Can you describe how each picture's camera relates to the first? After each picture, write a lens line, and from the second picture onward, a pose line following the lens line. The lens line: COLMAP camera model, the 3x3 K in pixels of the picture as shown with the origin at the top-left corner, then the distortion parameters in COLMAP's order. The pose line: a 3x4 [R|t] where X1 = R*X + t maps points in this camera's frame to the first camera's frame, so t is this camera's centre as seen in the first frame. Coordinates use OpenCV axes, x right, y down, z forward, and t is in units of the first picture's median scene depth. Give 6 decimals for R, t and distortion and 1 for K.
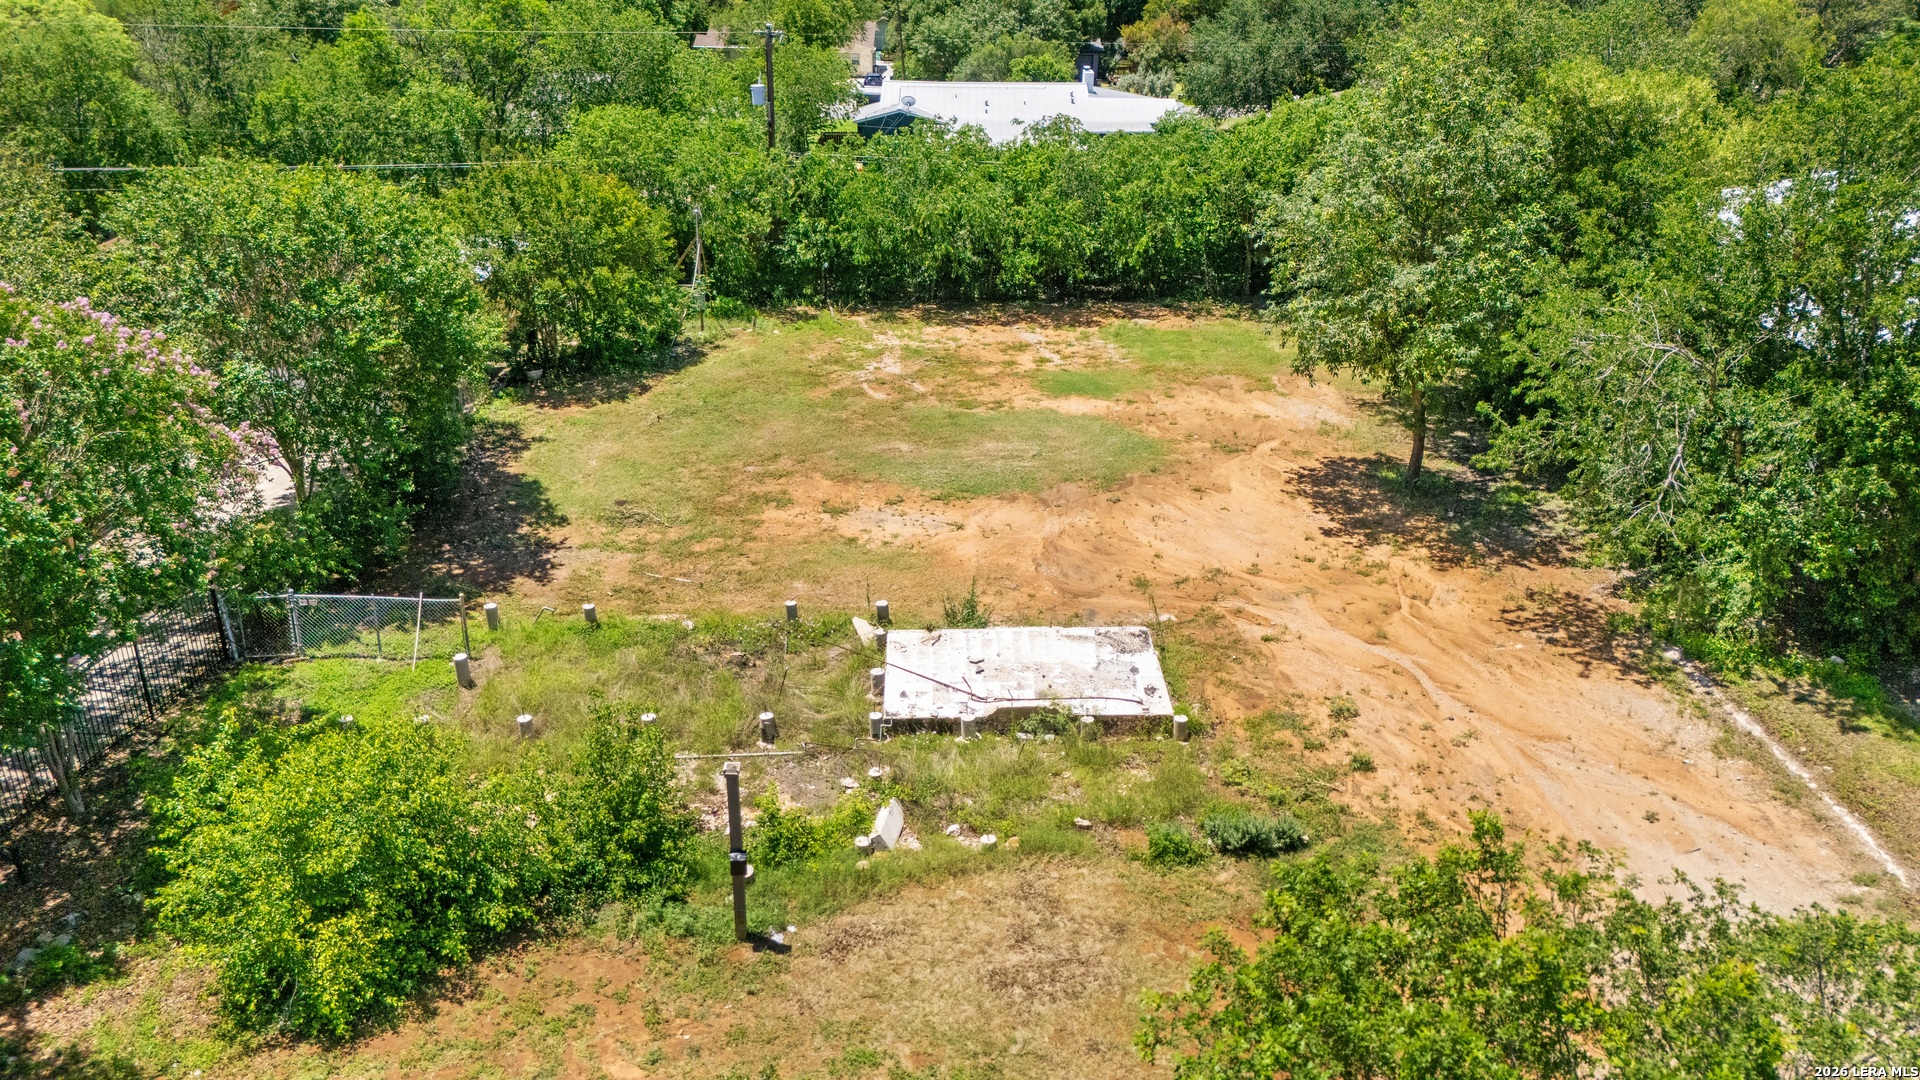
lens RADIAL K [[1407.8, 0, 967.1], [0, 1407.8, 544.1], [0, 0, 1]] dist [0.065369, -0.038261]
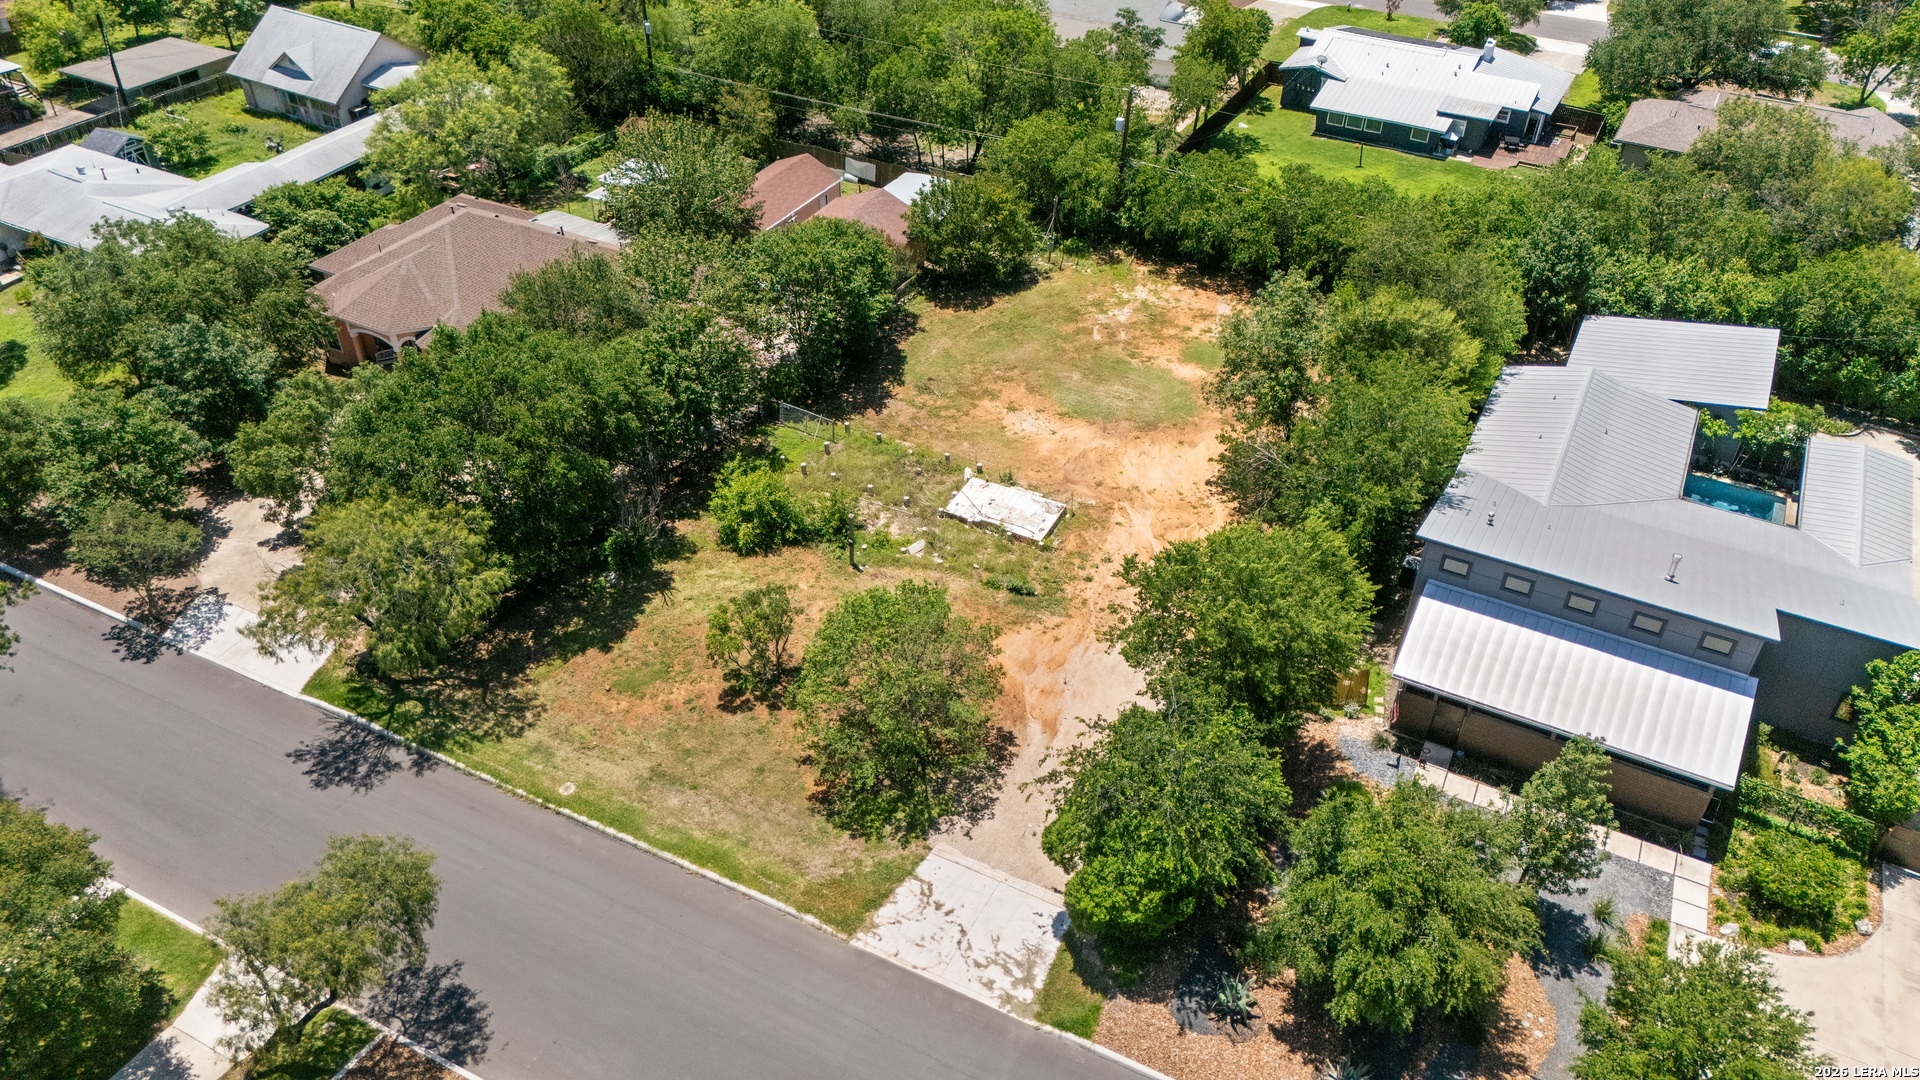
lens RADIAL K [[1407.8, 0, 953.2], [0, 1407.8, 542.3], [0, 0, 1]] dist [0.065369, -0.038261]
pose [[0.873823, 0.300062, -0.382616, 0.667566], [-0.208283, 0.942020, 0.263089, -0.353835], [0.439375, -0.150200, 0.885657, -0.927891]]
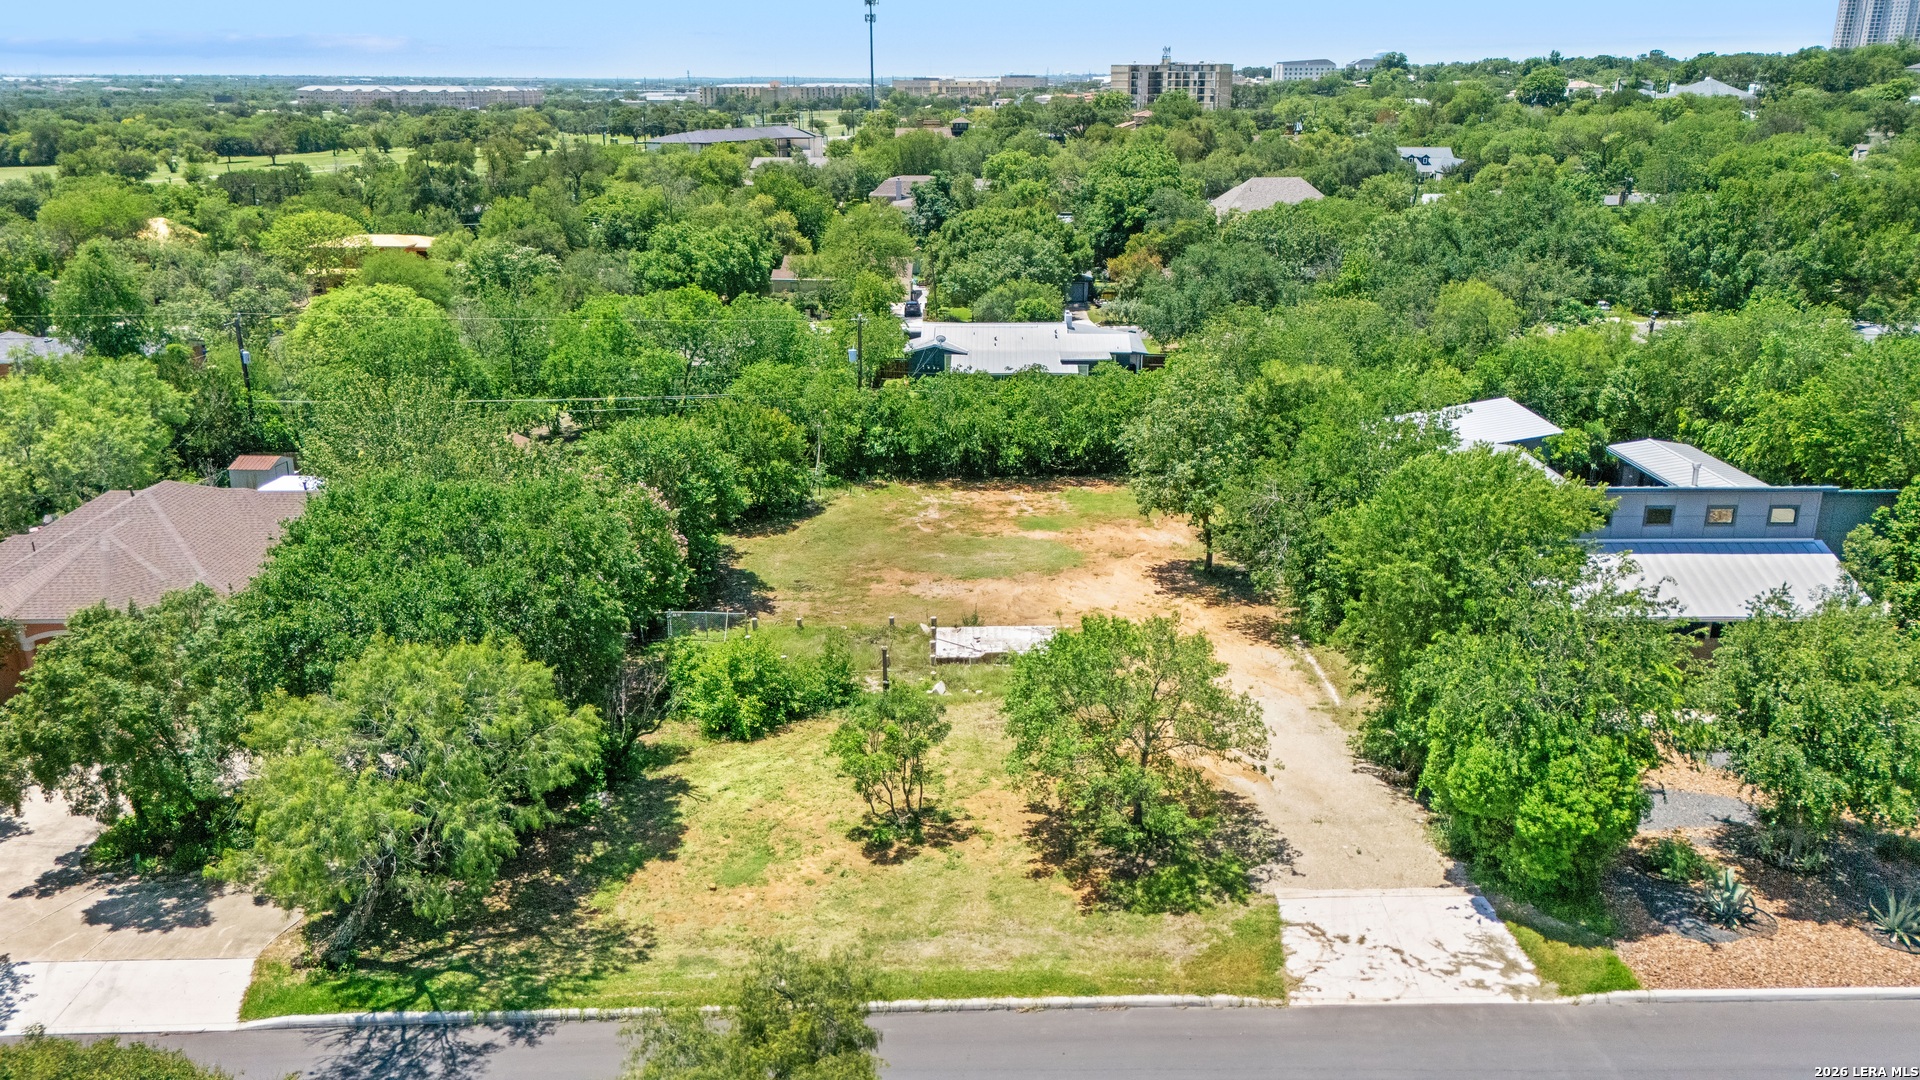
lens RADIAL K [[1407.8, 0, 960.2], [0, 1407.8, 539.0], [0, 0, 1]] dist [0.065369, -0.038261]
pose [[0.999710, -0.004719, -0.023604, 0.023656], [0.001811, 0.992564, -0.121713, 0.139934], [0.024003, 0.121634, 0.992285, -0.869278]]
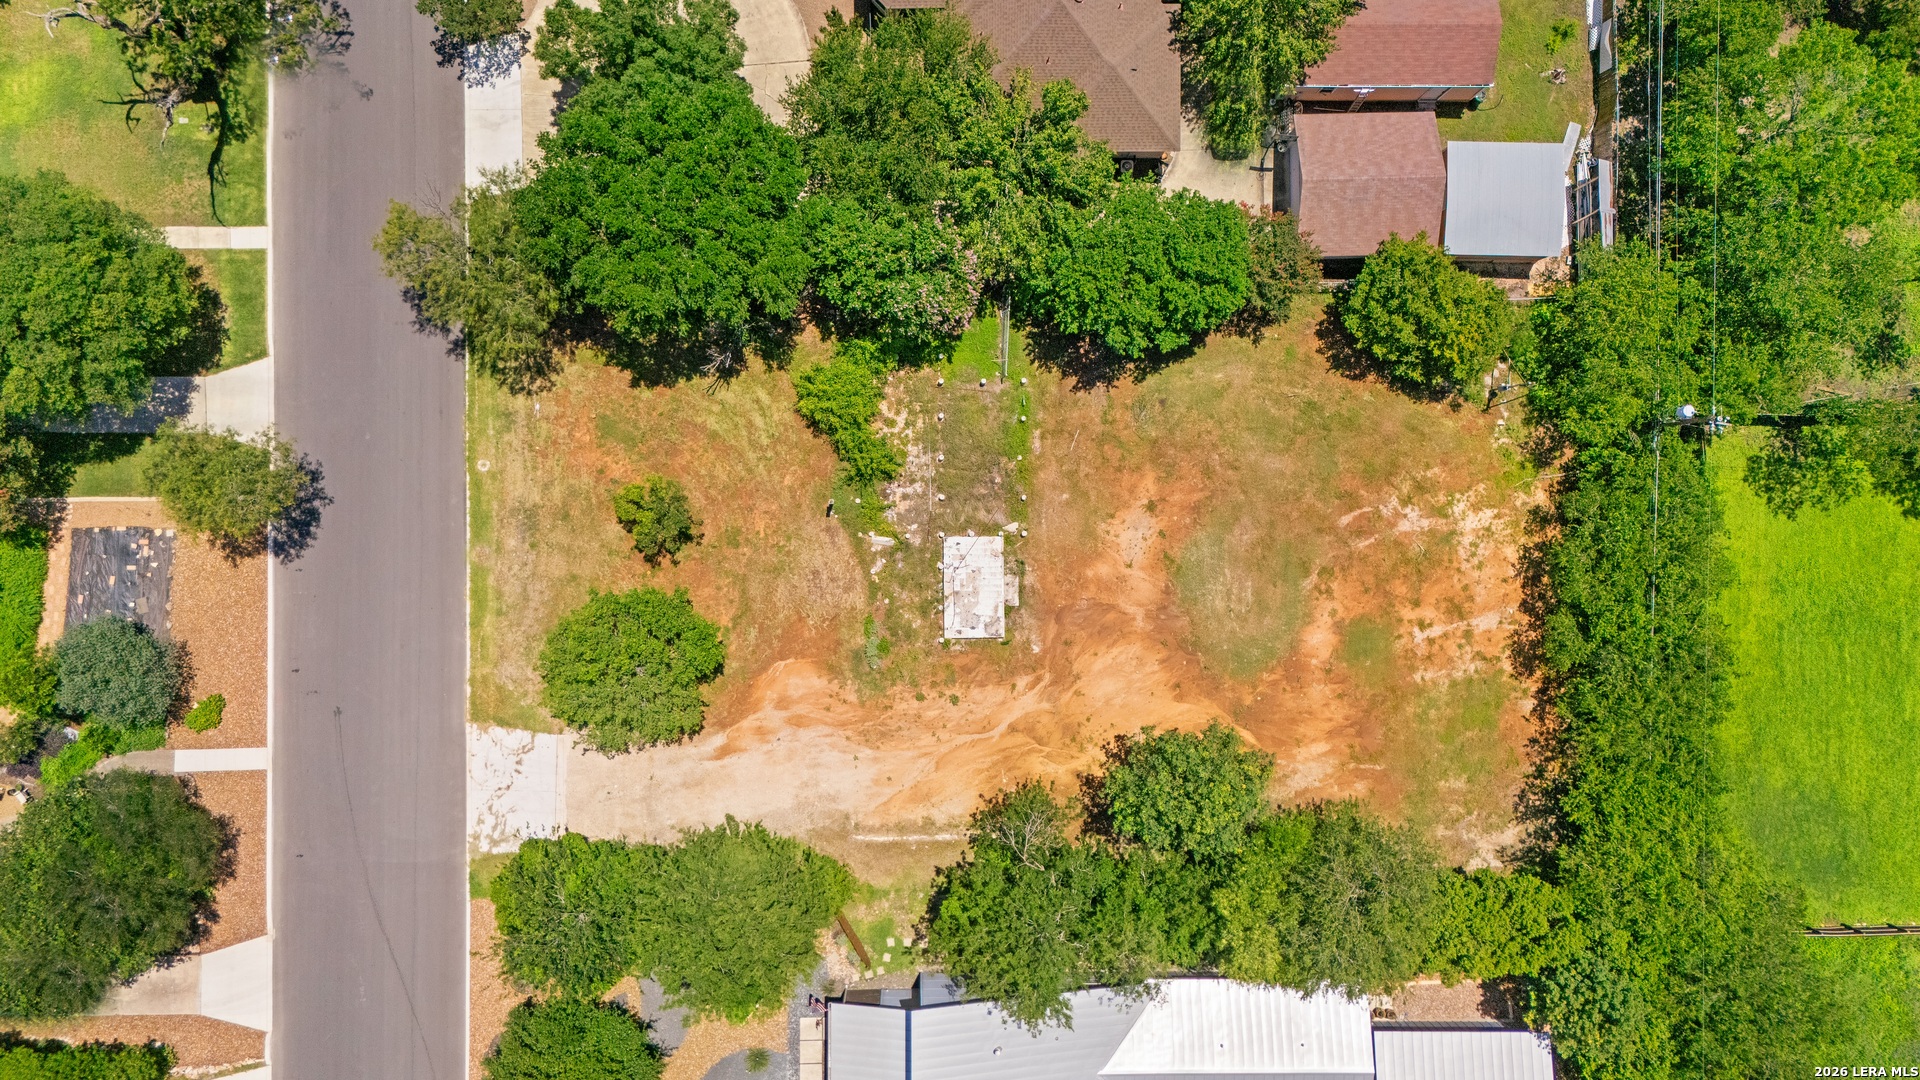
lens RADIAL K [[1407.8, 0, 963.1], [0, 1407.8, 534.3], [0, 0, 1]] dist [0.065369, -0.038261]
pose [[-0.017626, 0.999750, -0.013733, -0.017350], [-0.439292, 0.004595, 0.898333, -1.625325], [0.898171, 0.021867, 0.439101, -0.149939]]
